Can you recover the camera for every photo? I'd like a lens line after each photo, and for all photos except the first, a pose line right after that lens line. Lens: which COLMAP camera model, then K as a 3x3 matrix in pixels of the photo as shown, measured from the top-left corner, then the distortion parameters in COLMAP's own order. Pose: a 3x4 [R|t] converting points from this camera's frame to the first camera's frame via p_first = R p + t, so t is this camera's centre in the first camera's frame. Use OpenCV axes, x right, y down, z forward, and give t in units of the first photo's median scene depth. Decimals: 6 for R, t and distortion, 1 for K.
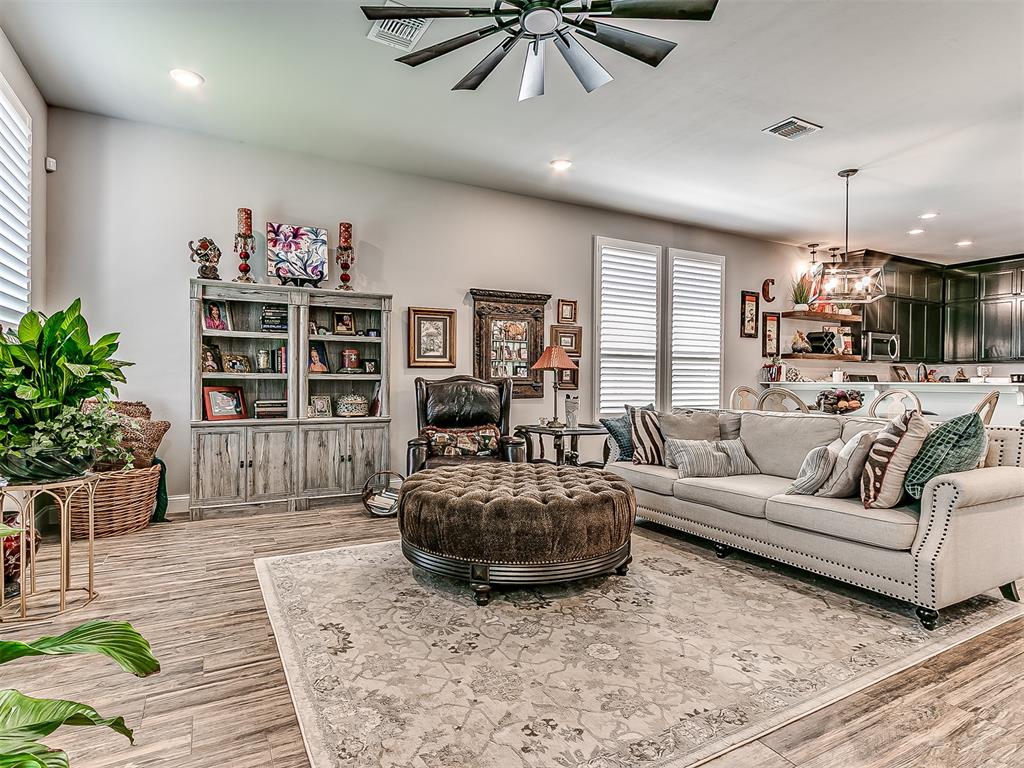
lens RADIAL K [[538.9, 0, 480.0], [0, 538.9, 374.8], [0, 0, 1]] dist [0.014832, -0.005509]
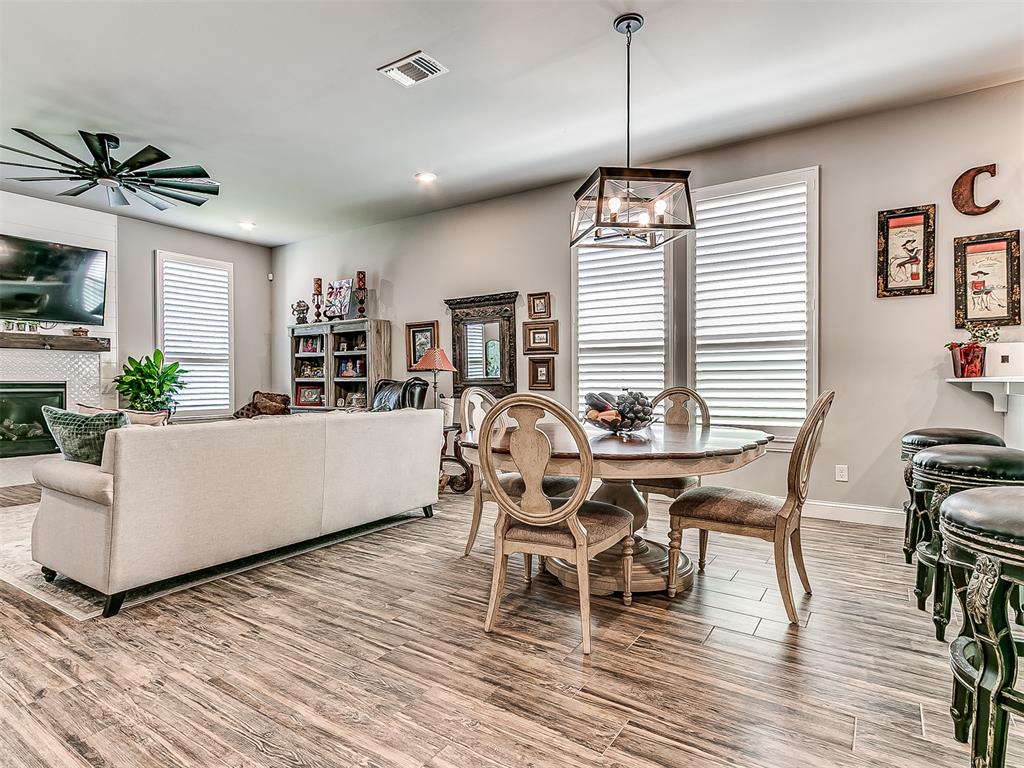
lens RADIAL K [[538.9, 0, 520.7], [0, 538.9, 381.8], [0, 0, 1]] dist [0.014832, -0.005509]
pose [[0.517516, -0.007535, -0.855640, 1.128645], [0.015825, 0.999874, 0.000767, 0.014650], [0.855527, -0.013938, 0.517570, 0.594496]]
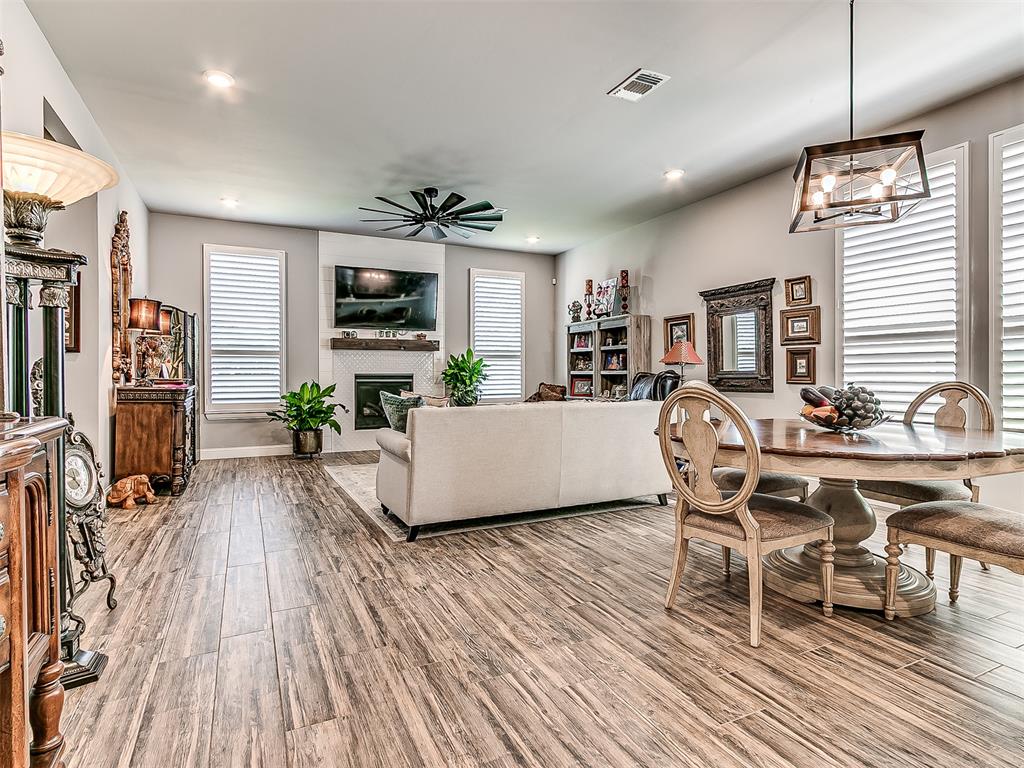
lens RADIAL K [[551.3, 0, 523.3], [0, 551.3, 372.8], [0, 0, 1]] dist [0.007405, -0.001199]
pose [[0.003562, -0.009530, -0.999948, 1.231974], [0.012289, 0.999879, -0.009486, 0.015760], [0.999918, -0.012255, 0.003679, 0.679174]]
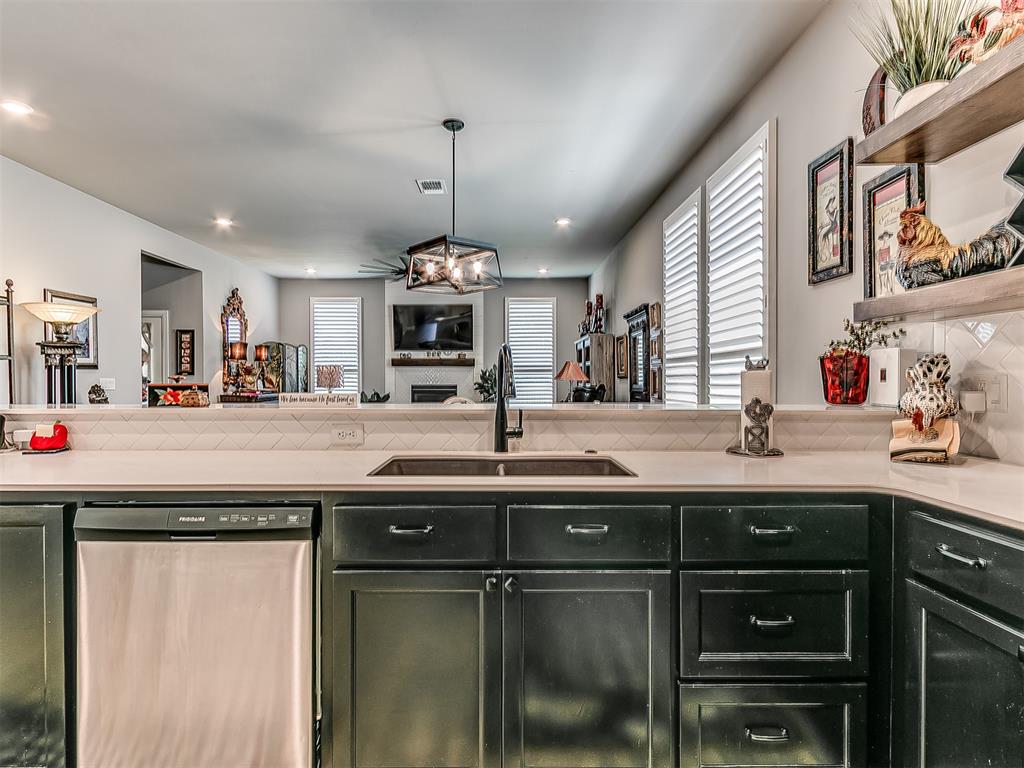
lens RADIAL K [[538.9, 0, 527.7], [0, 538.9, 384.0], [0, 0, 1]] dist [0.014832, -0.005509]
pose [[-0.397898, 0.000230, -0.917430, 1.367150], [0.006716, 0.999974, -0.002662, 0.003857], [0.917405, -0.007221, -0.397889, 1.425036]]
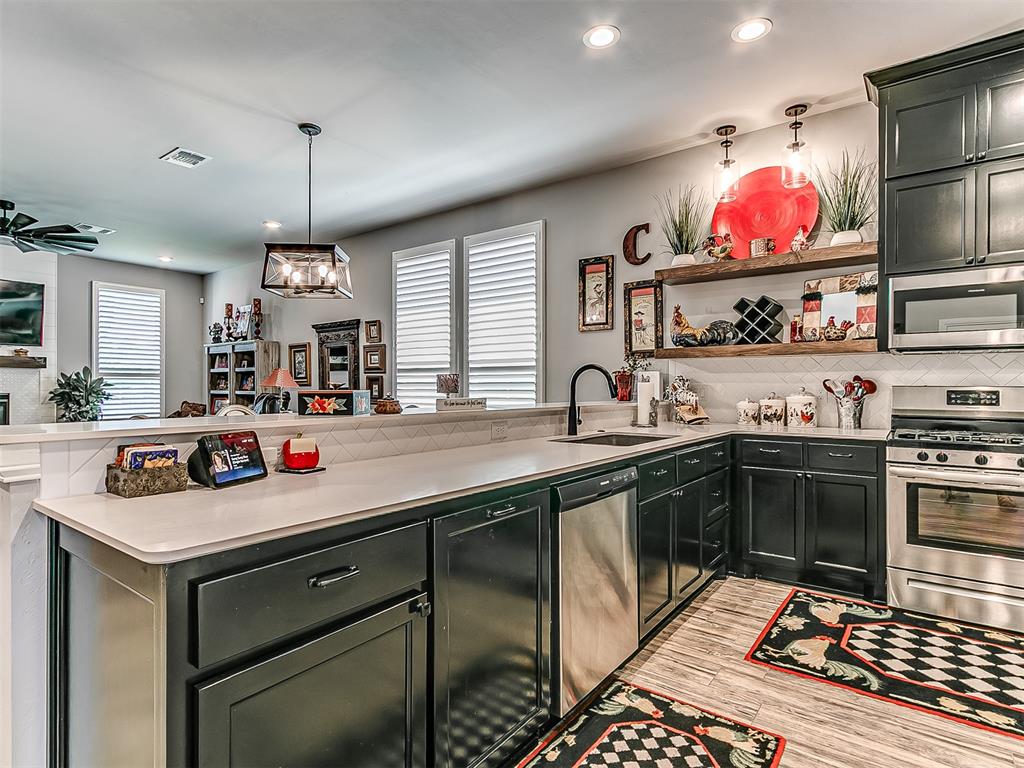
lens RADIAL K [[538.9, 0, 507.8], [0, 538.9, 385.3], [0, 0, 1]] dist [0.014832, -0.005509]
pose [[0.437663, -0.008148, -0.899102, 1.534988], [0.010264, 0.999939, -0.004065, -0.001130], [0.899081, -0.007449, 0.437720, 0.927151]]
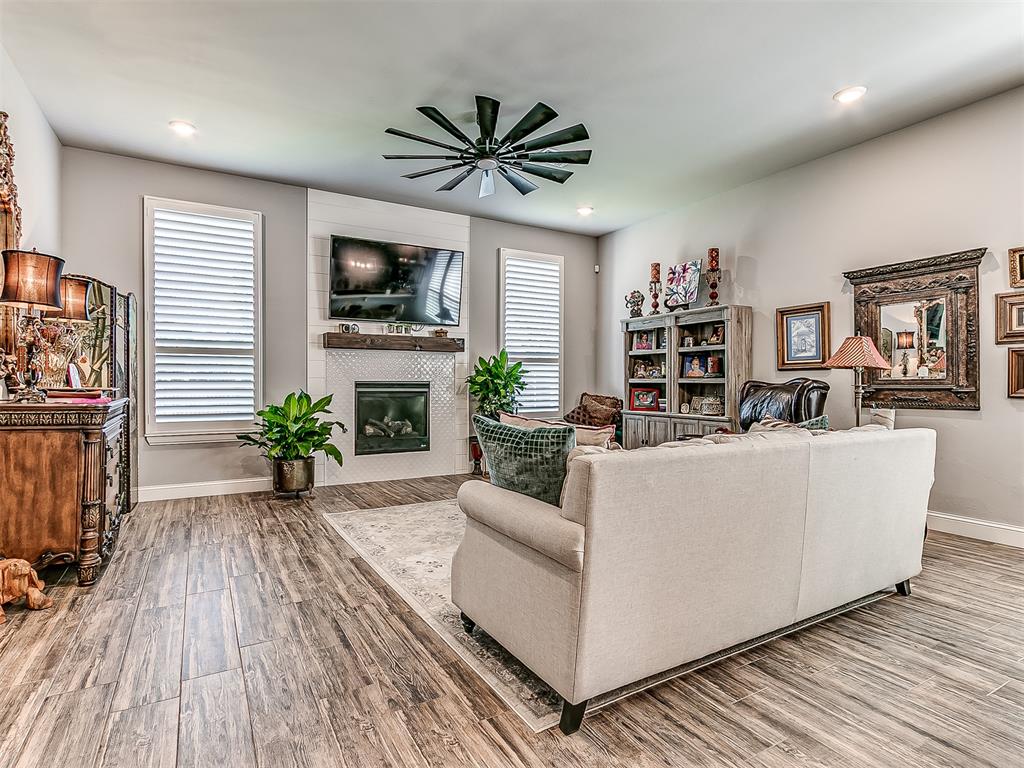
lens RADIAL K [[538.9, 0, 518.2], [0, 538.9, 382.2], [0, 0, 1]] dist [0.014832, -0.005509]
pose [[0.067895, -0.005986, -0.997675, 0.842743], [0.008116, 0.999952, -0.005448, 0.009655], [0.997659, -0.007728, 0.067940, 0.476215]]
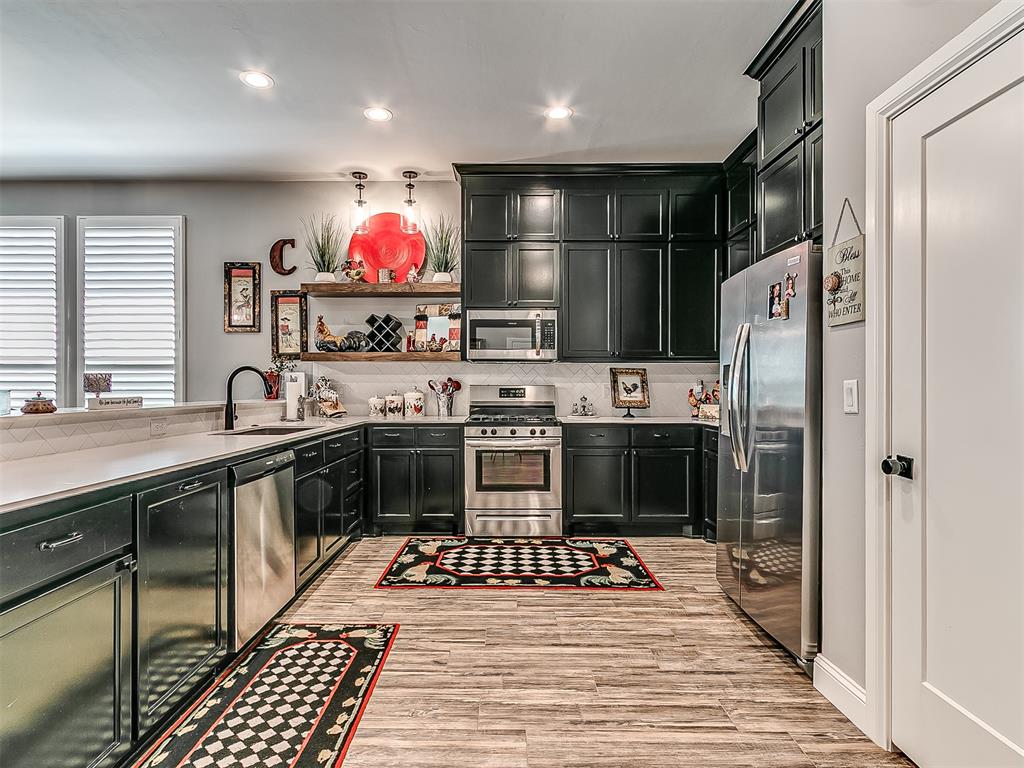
lens RADIAL K [[538.9, 0, 478.2], [0, 538.9, 399.2], [0, 0, 1]] dist [0.014832, -0.005509]
pose [[0.870786, 0.007448, -0.491606, 1.624797], [0.007884, 0.999545, 0.029109, -0.001173], [0.491599, -0.029223, 0.870331, 0.820673]]
